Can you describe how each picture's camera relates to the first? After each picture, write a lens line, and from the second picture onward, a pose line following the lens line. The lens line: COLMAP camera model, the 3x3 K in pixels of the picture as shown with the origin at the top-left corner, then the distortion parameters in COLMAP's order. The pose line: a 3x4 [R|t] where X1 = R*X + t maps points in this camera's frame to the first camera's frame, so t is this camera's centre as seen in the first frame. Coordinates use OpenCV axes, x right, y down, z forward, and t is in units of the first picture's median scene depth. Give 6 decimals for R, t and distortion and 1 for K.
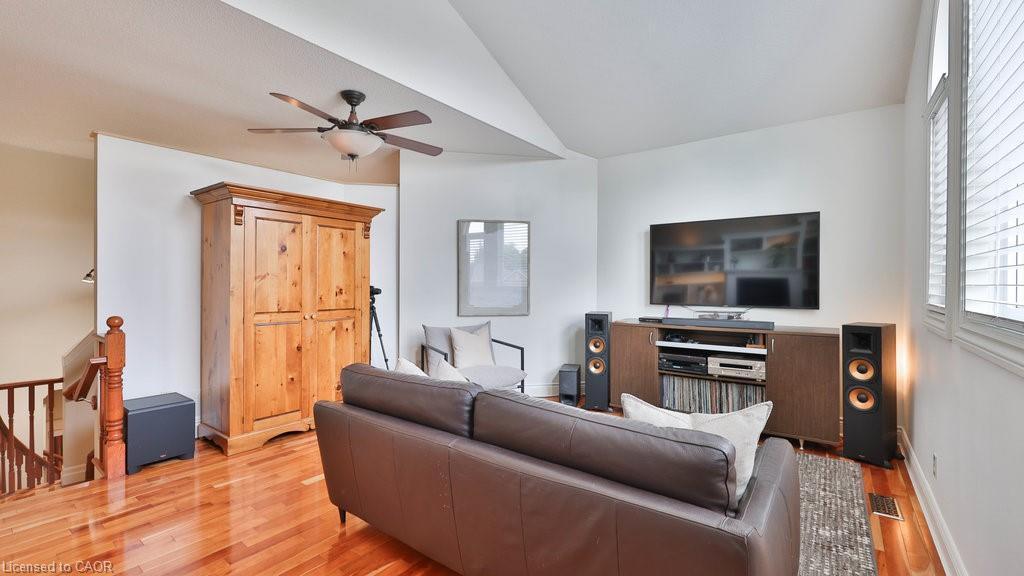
lens RADIAL K [[439.6, 0, 525.4], [0, 439.6, 288.9], [0, 0, 1]] dist [0.001457, 0.000114]
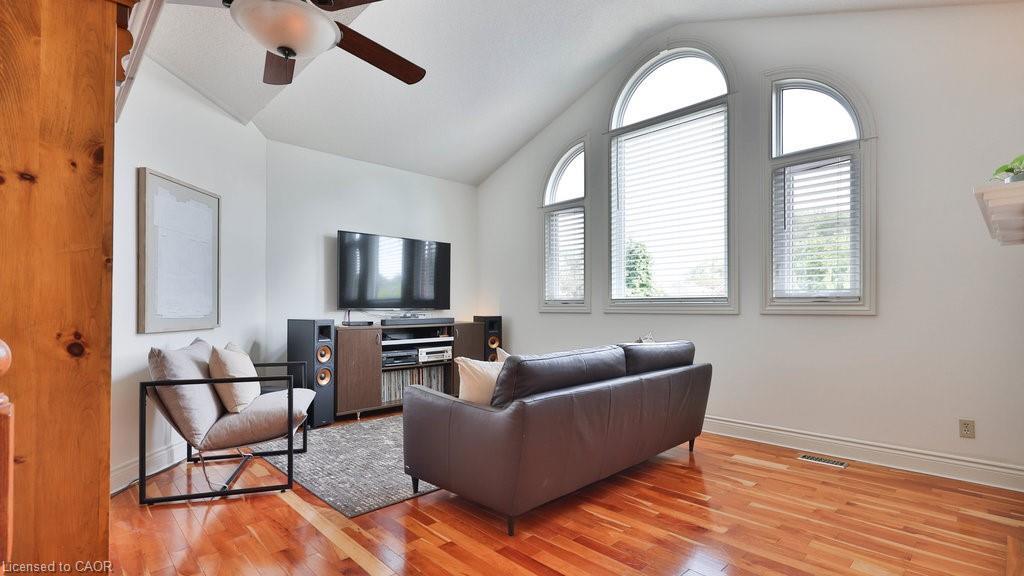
lens RADIAL K [[465.0, 0, 512.1], [0, 465.0, 304.5], [0, 0, 1]] dist [-0.000041, 0.000012]
pose [[0.177318, 0.002357, 0.984151, -0.833567], [0.008272, 0.999958, -0.003885, 0.037926], [-0.984119, 0.008829, 0.177291, 0.511179]]
